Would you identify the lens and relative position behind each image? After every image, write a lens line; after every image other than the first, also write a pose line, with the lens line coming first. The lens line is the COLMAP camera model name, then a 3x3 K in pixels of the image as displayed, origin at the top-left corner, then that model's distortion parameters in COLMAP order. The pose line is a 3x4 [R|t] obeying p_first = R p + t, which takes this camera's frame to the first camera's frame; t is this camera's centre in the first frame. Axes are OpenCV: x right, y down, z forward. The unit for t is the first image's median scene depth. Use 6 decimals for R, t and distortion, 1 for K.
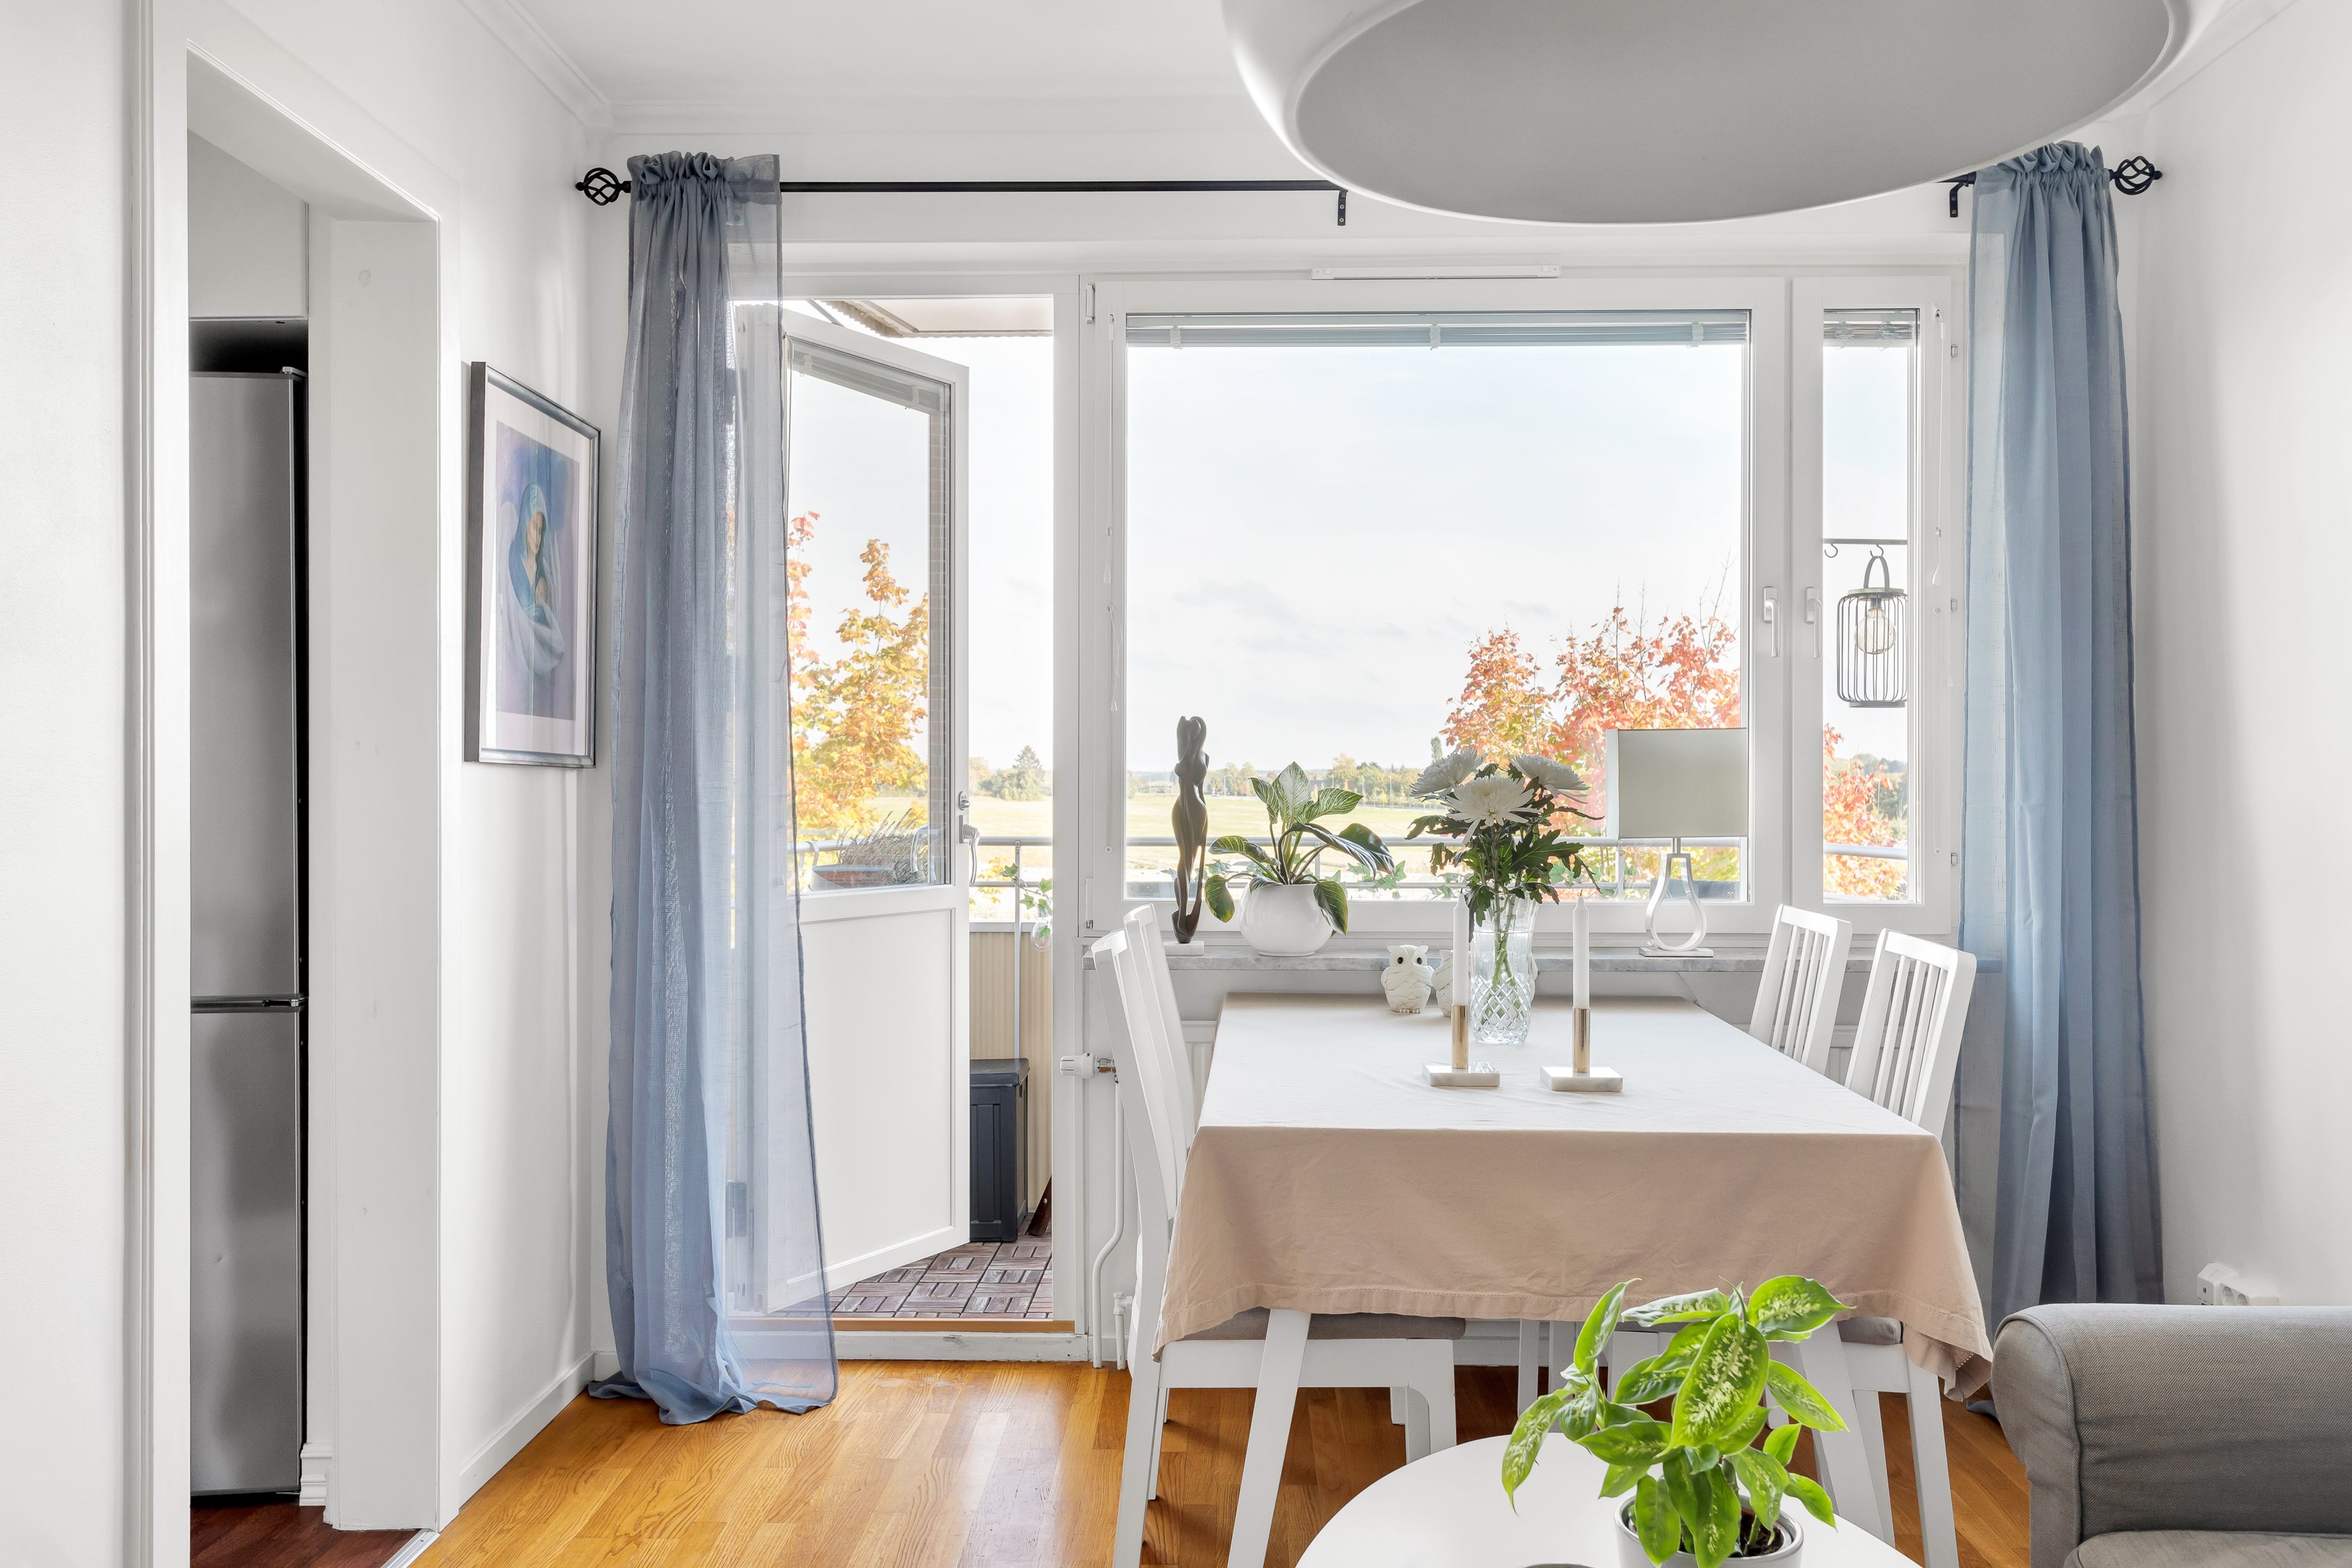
lens RADIAL K [[1946.9, 0, 1176.0], [0, 1946.9, 784.0], [0, 0, 1]] dist [0.011625, 0.004580]
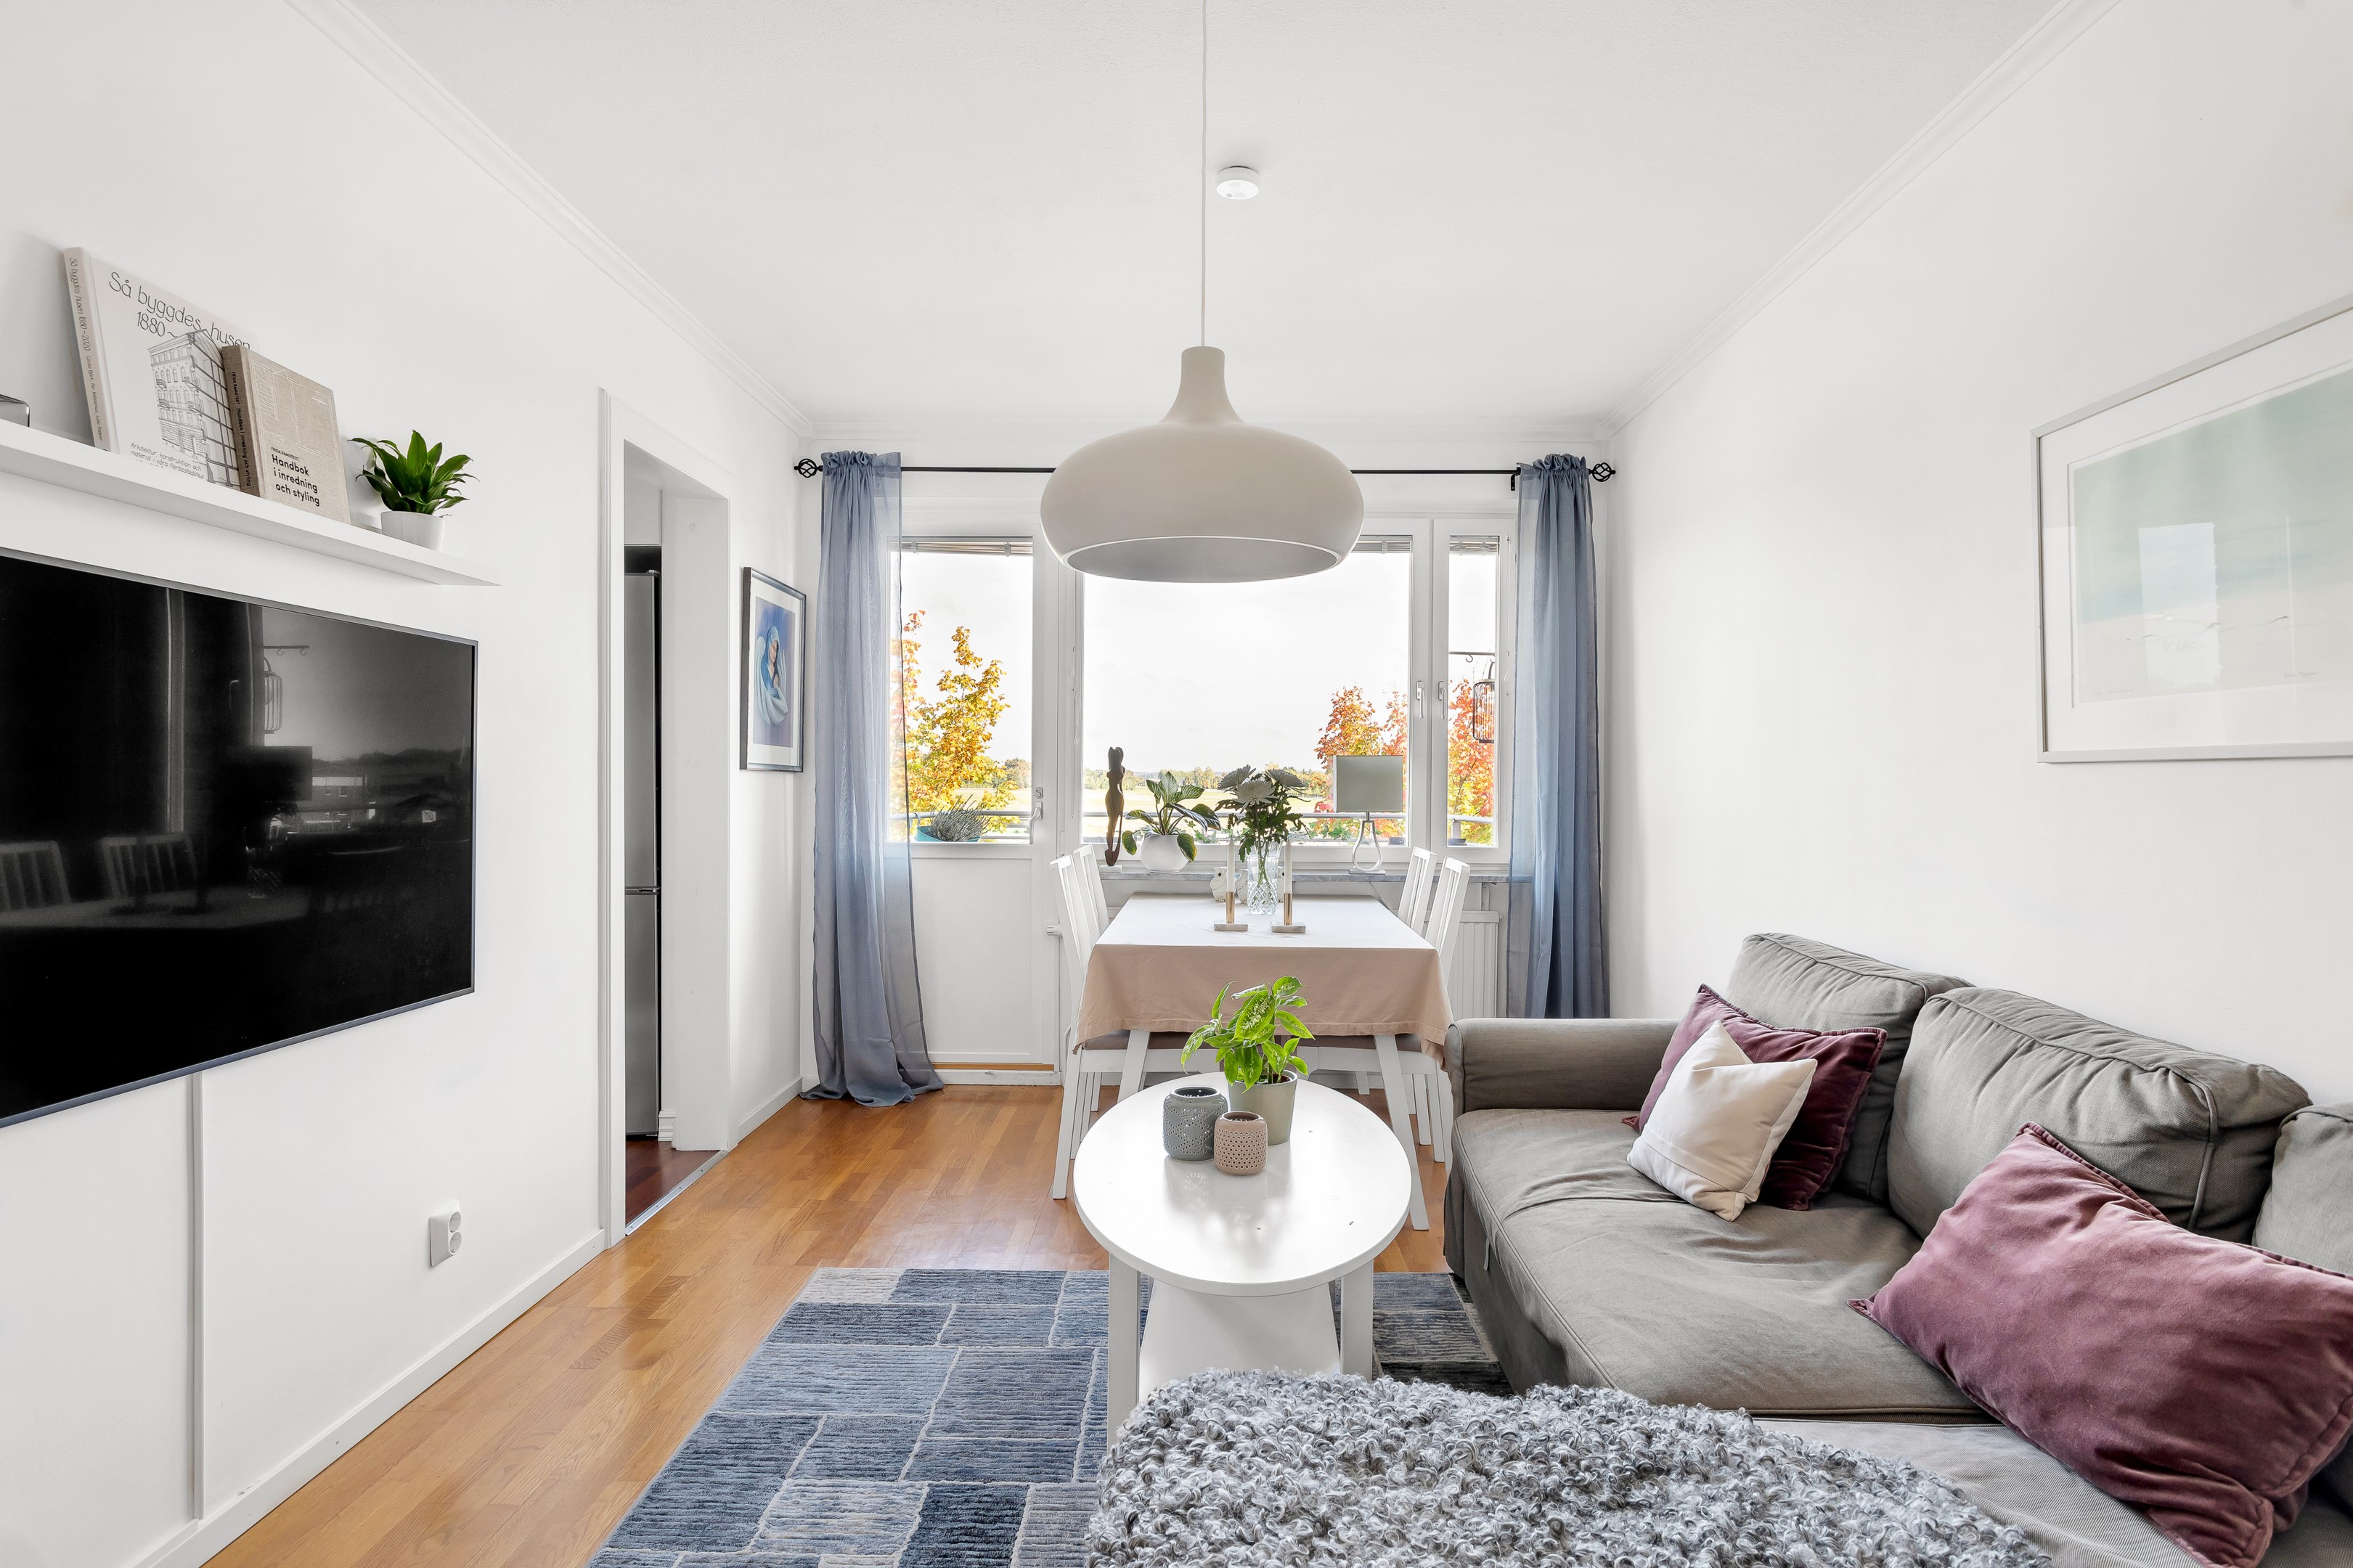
lens RADIAL K [[1276.0, 0, 1176.5], [0, 1276.0, 784.0], [0, 0, 1]] dist [-0.002107, -0.000101]
pose [[0.999912, 0.005823, 0.011890, 0.054152], [-0.005851, 0.999980, 0.002321, -0.002044], [-0.011877, -0.002391, 0.999927, -0.255949]]
